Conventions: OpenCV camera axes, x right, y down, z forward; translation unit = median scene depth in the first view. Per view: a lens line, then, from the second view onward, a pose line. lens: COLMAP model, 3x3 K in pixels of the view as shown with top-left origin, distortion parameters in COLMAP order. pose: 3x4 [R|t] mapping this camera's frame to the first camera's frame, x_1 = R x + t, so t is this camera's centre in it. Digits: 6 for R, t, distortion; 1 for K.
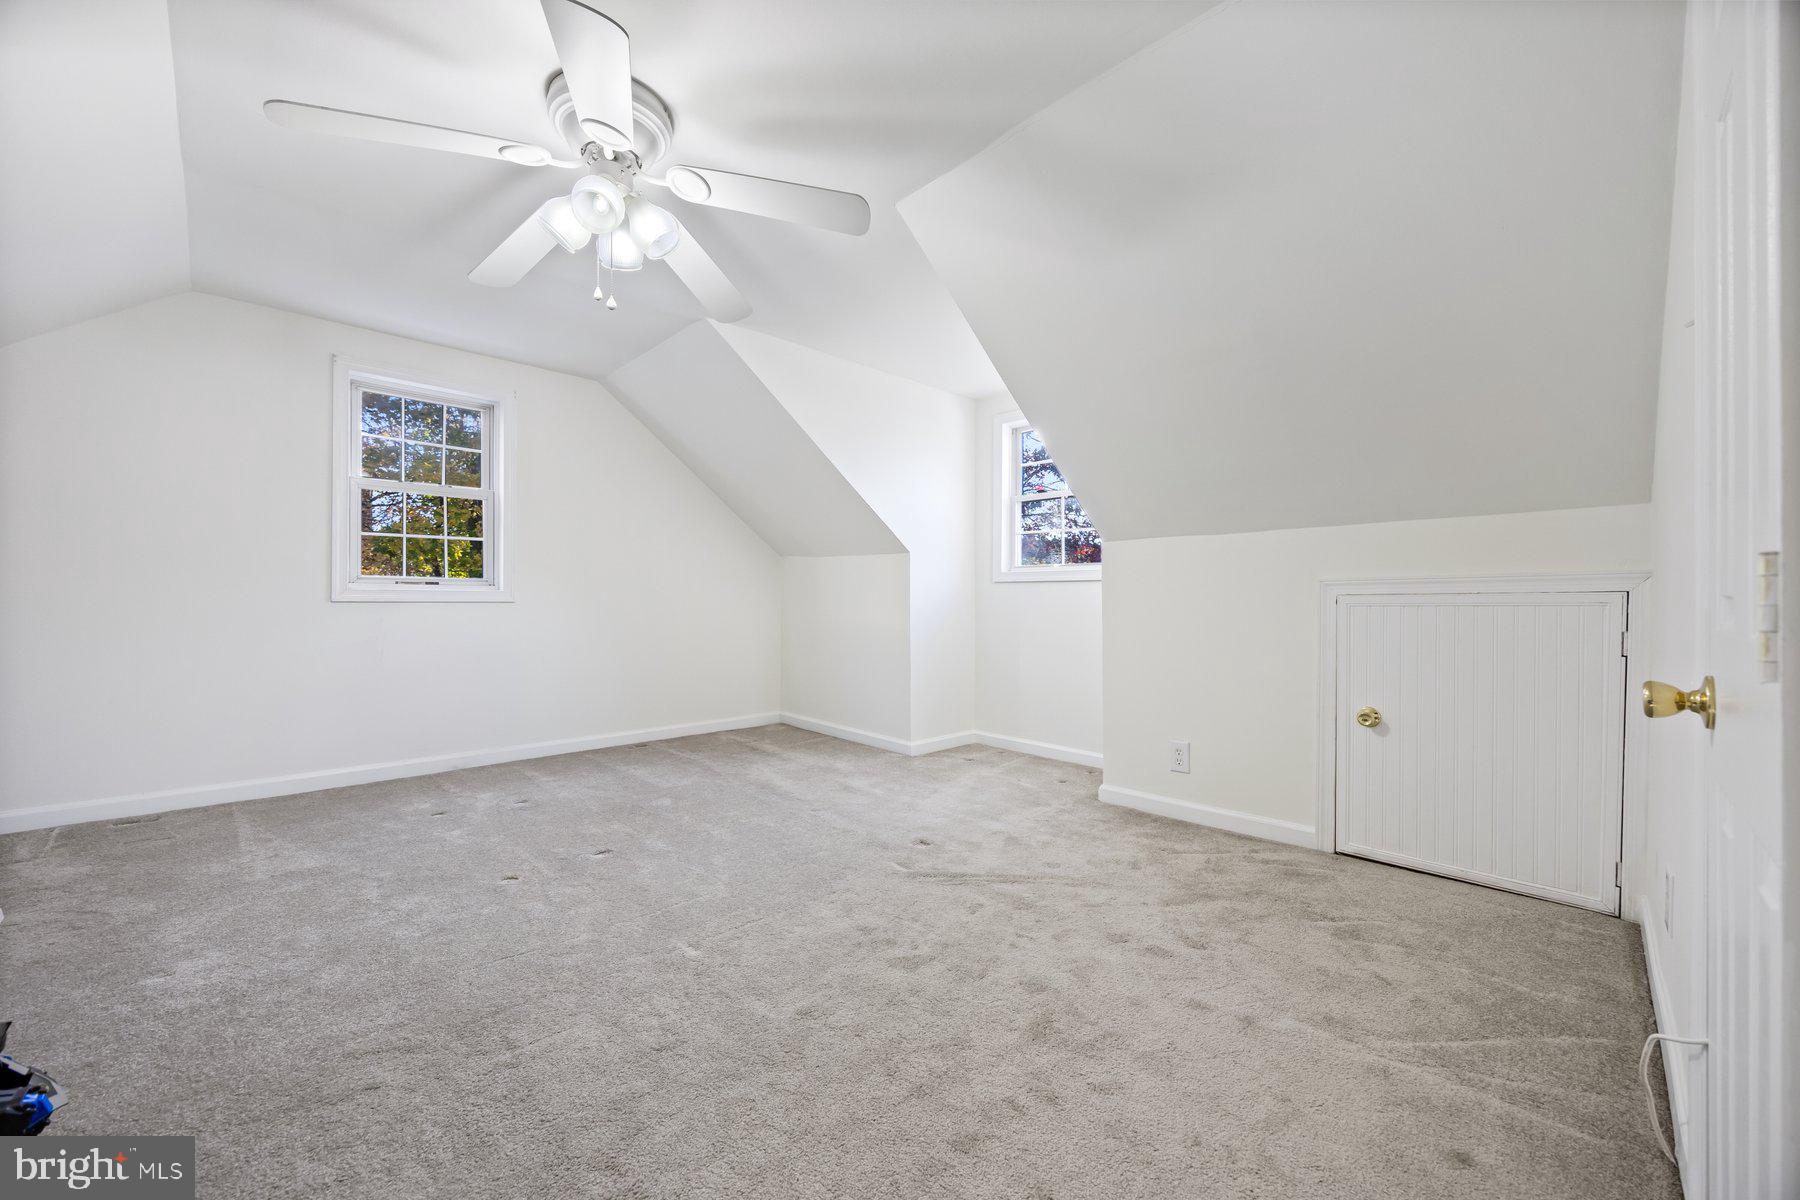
lens RADIAL K [[692.3, 0, 900.0], [0, 692.3, 600.0], [0, 0, 1]] dist [0.000368, 0.000033]
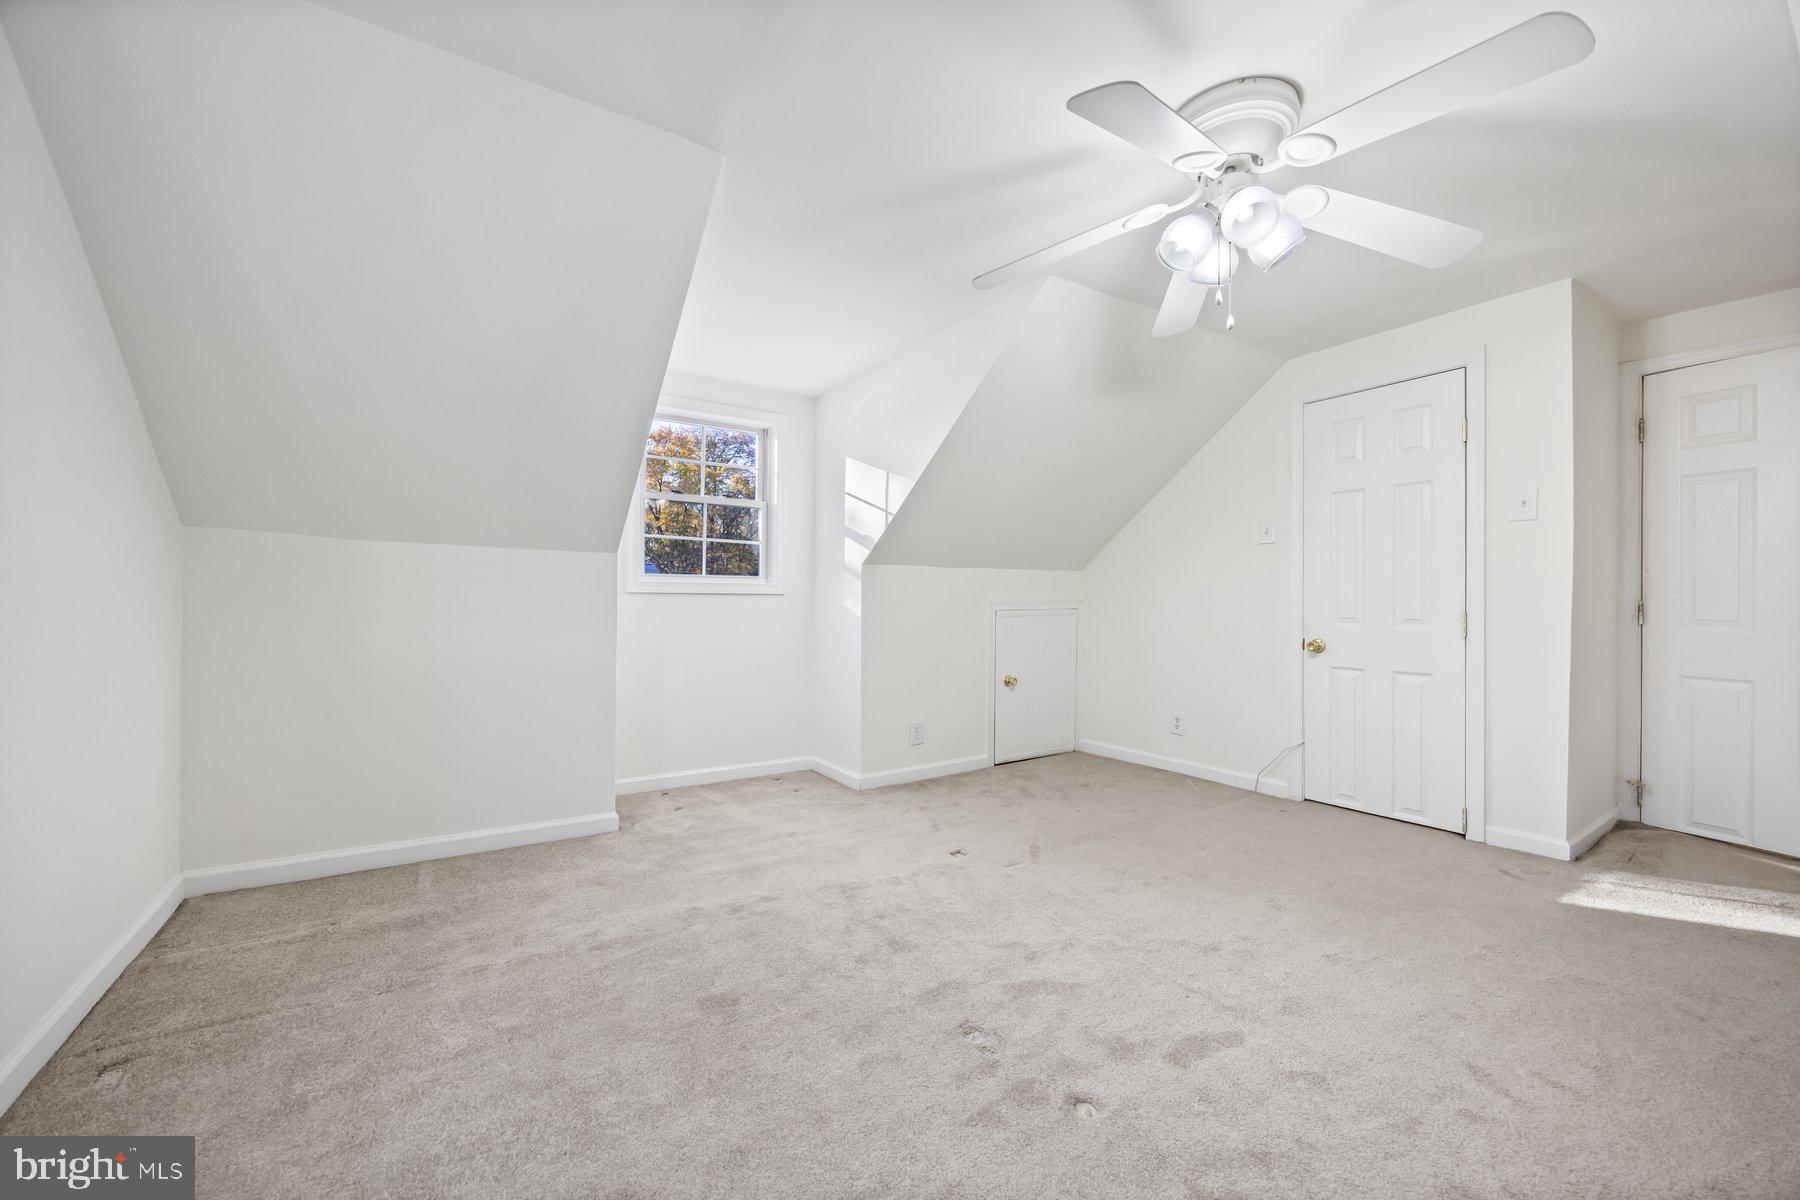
lens RADIAL K [[697.4, 0, 900.0], [0, 697.4, 600.0], [0, 0, 1]] dist [0.000206, -0.000148]
pose [[0.192637, -0.004642, 0.981259, -0.891262], [0.000630, 0.999989, 0.004607, -0.031847], [-0.981270, -0.000269, 0.192638, 0.770415]]
